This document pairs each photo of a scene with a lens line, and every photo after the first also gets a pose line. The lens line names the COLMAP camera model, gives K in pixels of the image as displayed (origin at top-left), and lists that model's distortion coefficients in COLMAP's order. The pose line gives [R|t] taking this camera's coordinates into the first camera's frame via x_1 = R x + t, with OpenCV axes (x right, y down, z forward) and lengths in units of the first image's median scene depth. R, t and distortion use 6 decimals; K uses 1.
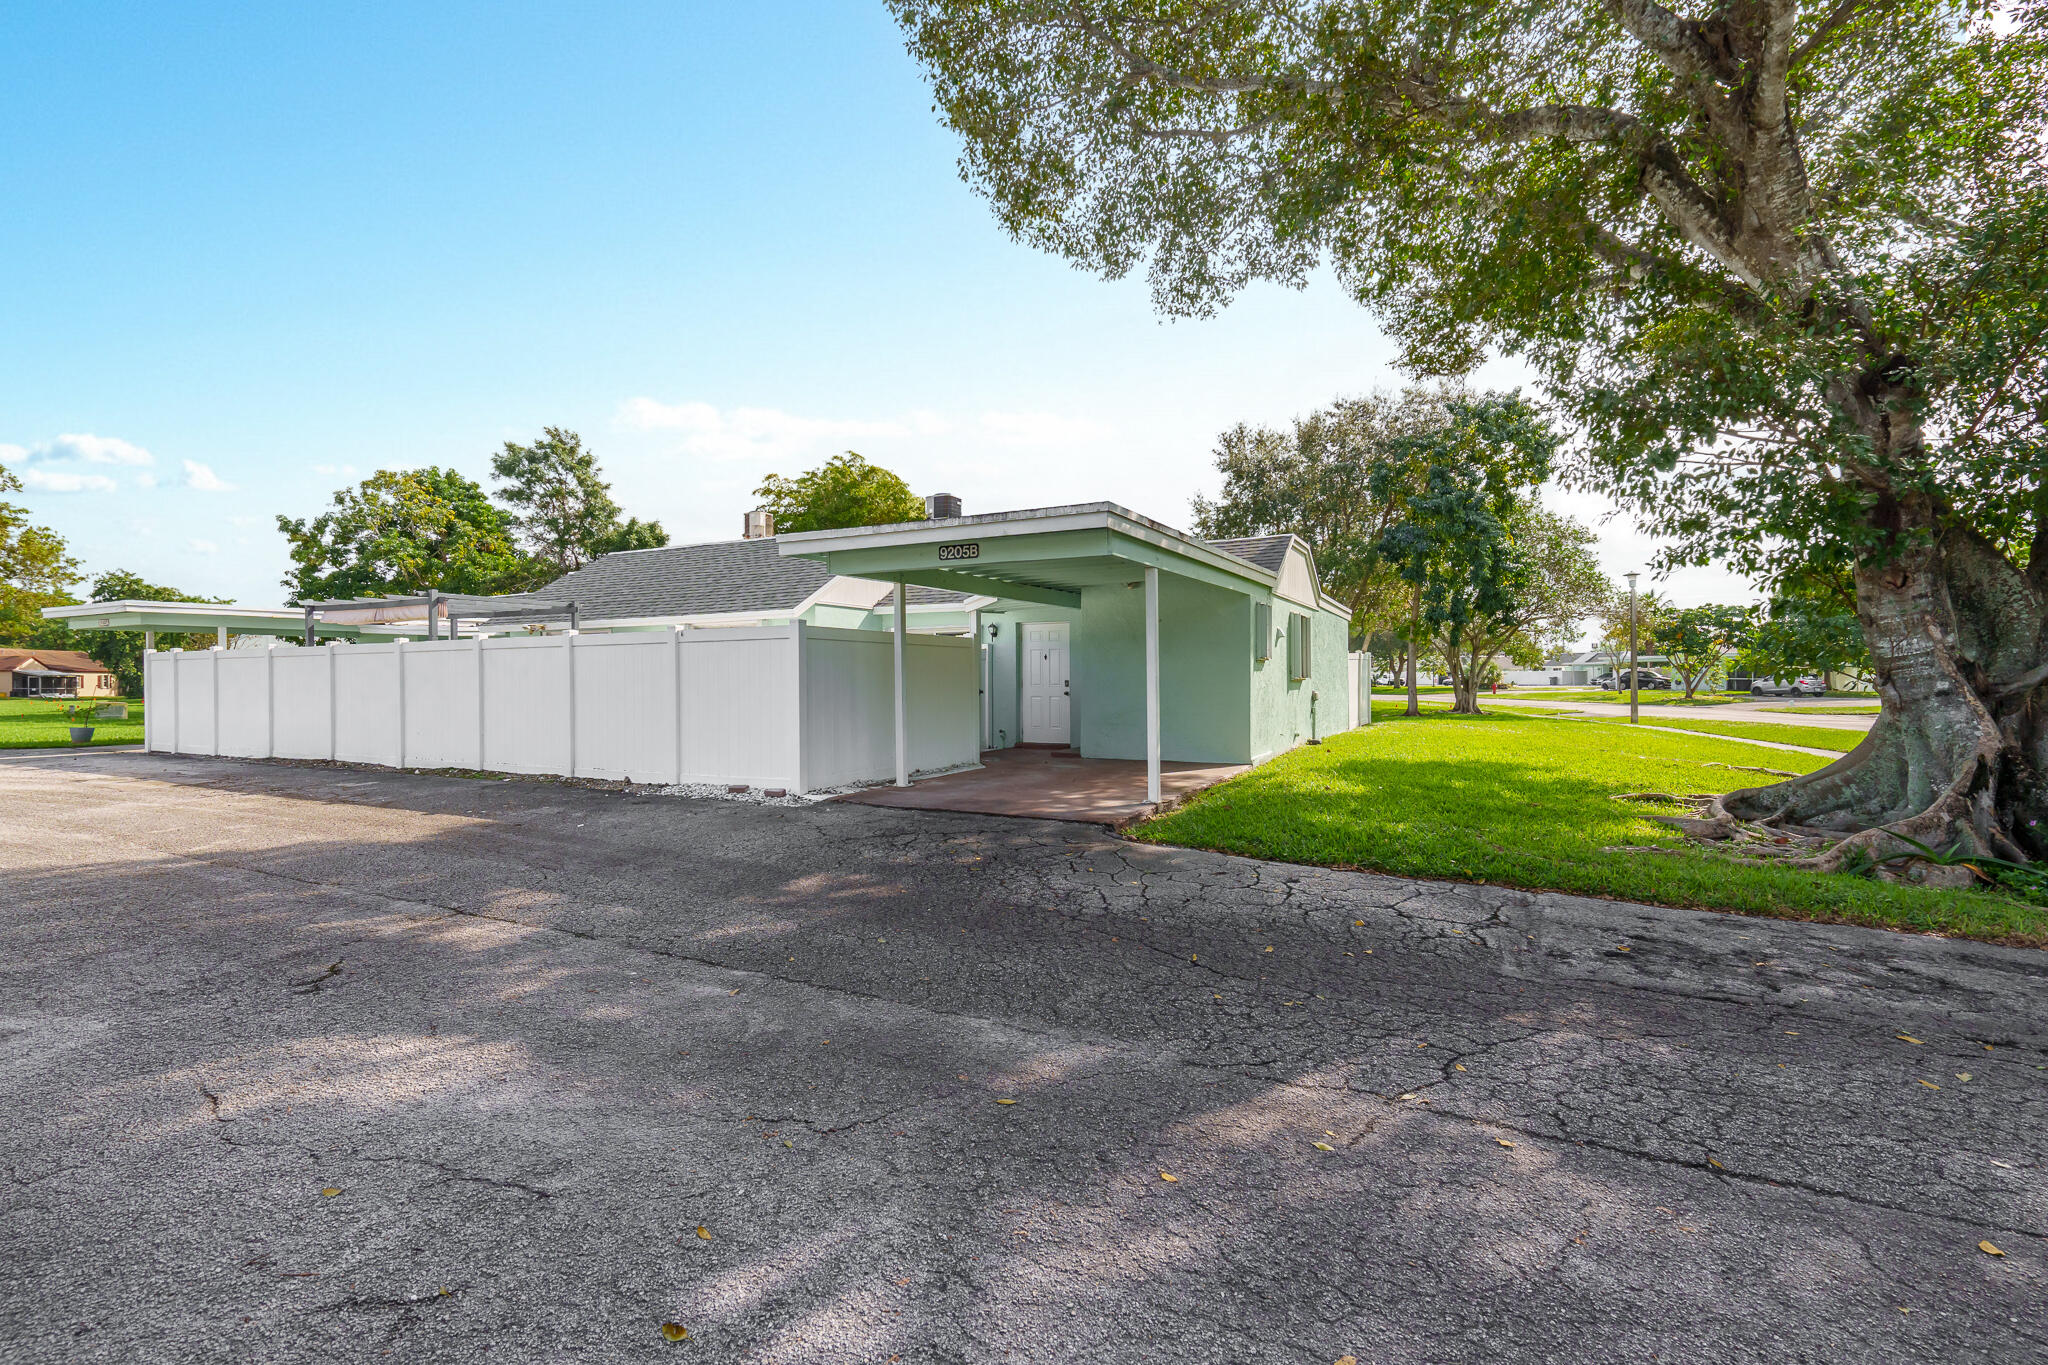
lens RADIAL K [[926.5, 0, 1019.9], [0, 926.5, 681.2], [0, 0, 1]] dist [-0.002975, 0.001489]
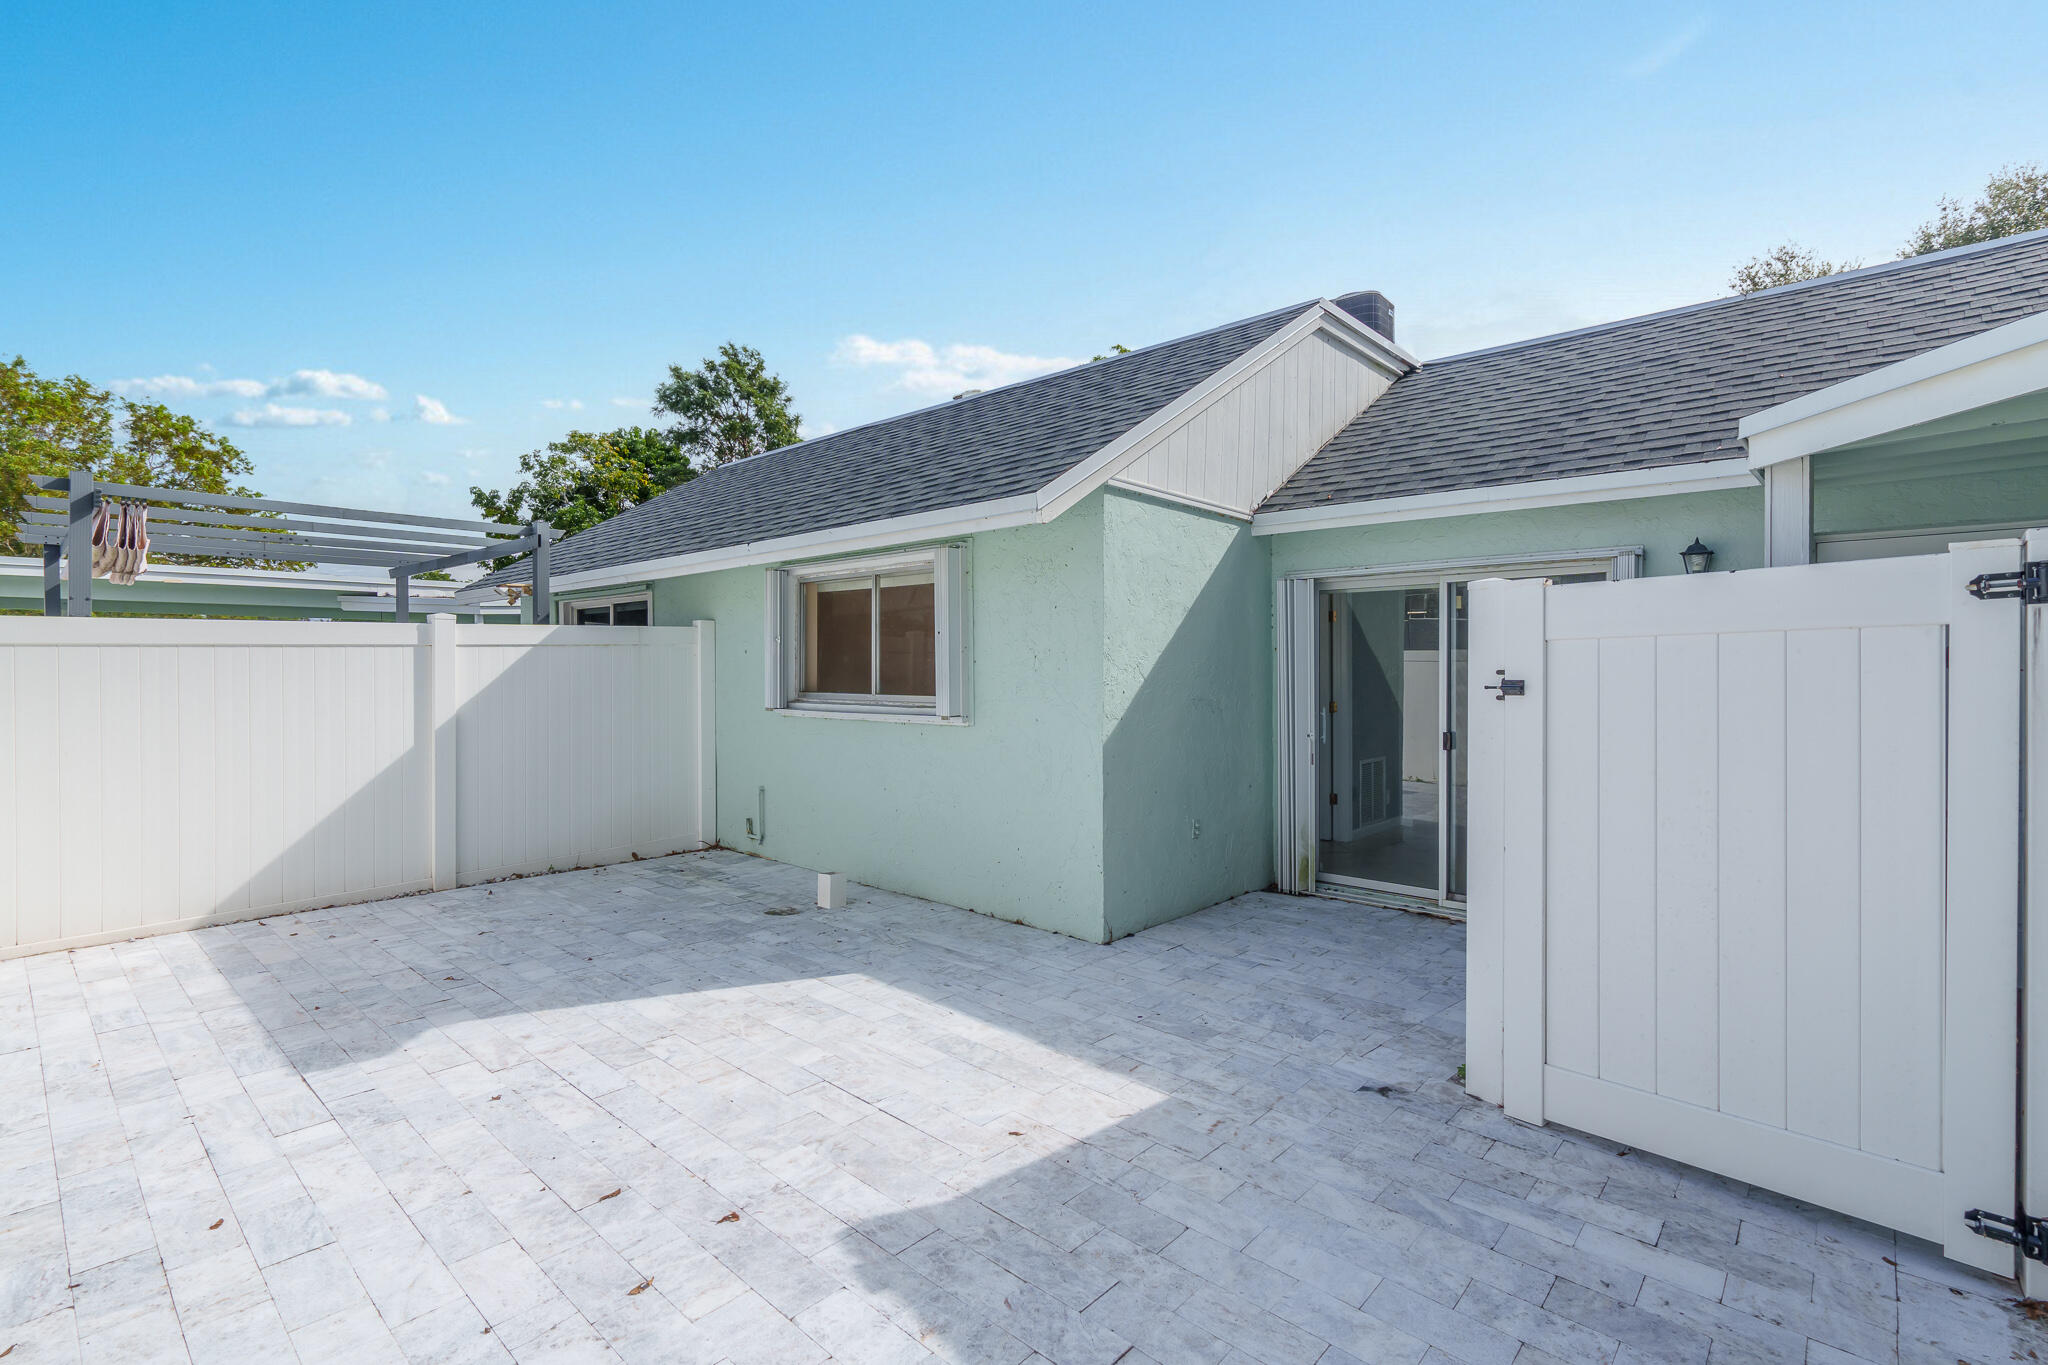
lens RADIAL K [[926.5, 0, 1010.6], [0, 926.5, 669.8], [0, 0, 1]] dist [-0.002975, 0.001489]
pose [[0.964553, 0.004160, -0.263857, -0.185592], [-0.003387, 0.999989, 0.003384, -0.024672], [0.263868, -0.002370, 0.964556, 0.758827]]
